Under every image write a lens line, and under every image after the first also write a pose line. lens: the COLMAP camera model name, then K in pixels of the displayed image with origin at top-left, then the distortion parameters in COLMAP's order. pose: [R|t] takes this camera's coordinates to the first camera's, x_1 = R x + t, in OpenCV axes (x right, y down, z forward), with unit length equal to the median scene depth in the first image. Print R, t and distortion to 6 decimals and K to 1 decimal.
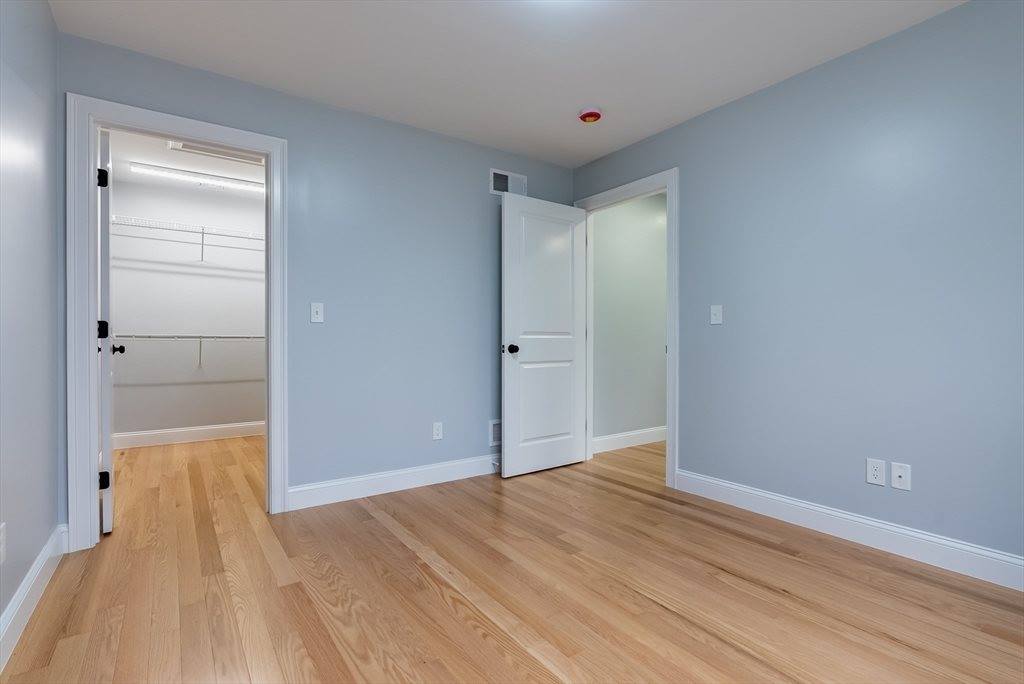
lens RADIAL K [[484.7, 0, 501.5], [0, 484.7, 339.0], [0, 0, 1]] dist [-0.003547, -0.000582]
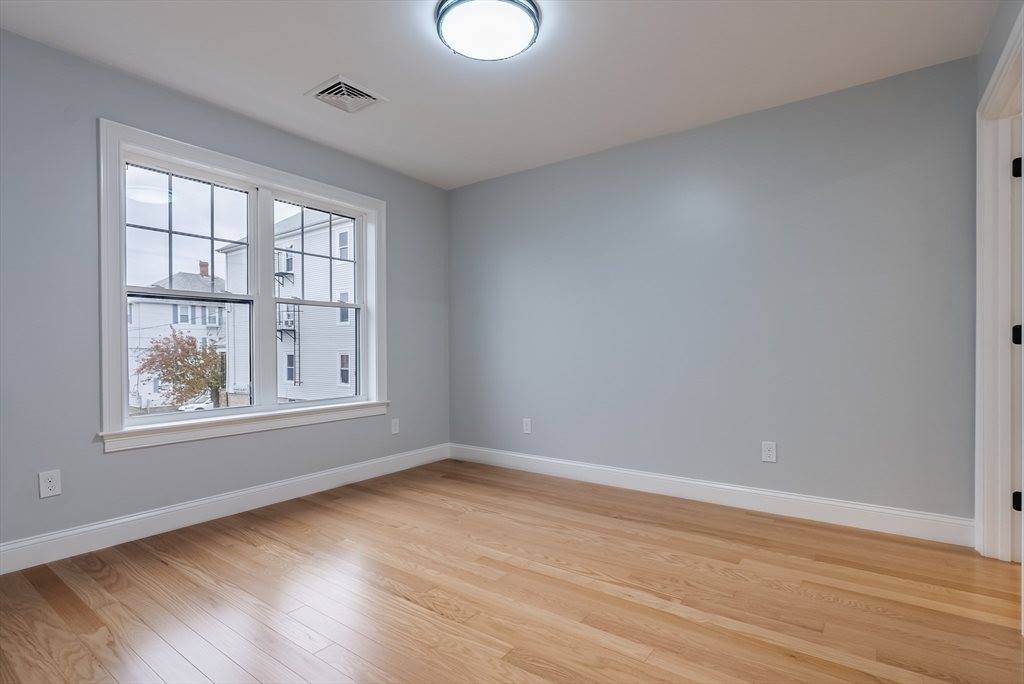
lens RADIAL K [[472.8, 0, 512.9], [0, 472.8, 357.0], [0, 0, 1]] dist [-0.046978, -0.000029]
pose [[-0.941528, 0.007651, -0.336848, 0.423258], [0.004260, 0.999933, 0.010803, 0.020808], [0.336908, 0.008736, -0.941497, 1.870668]]
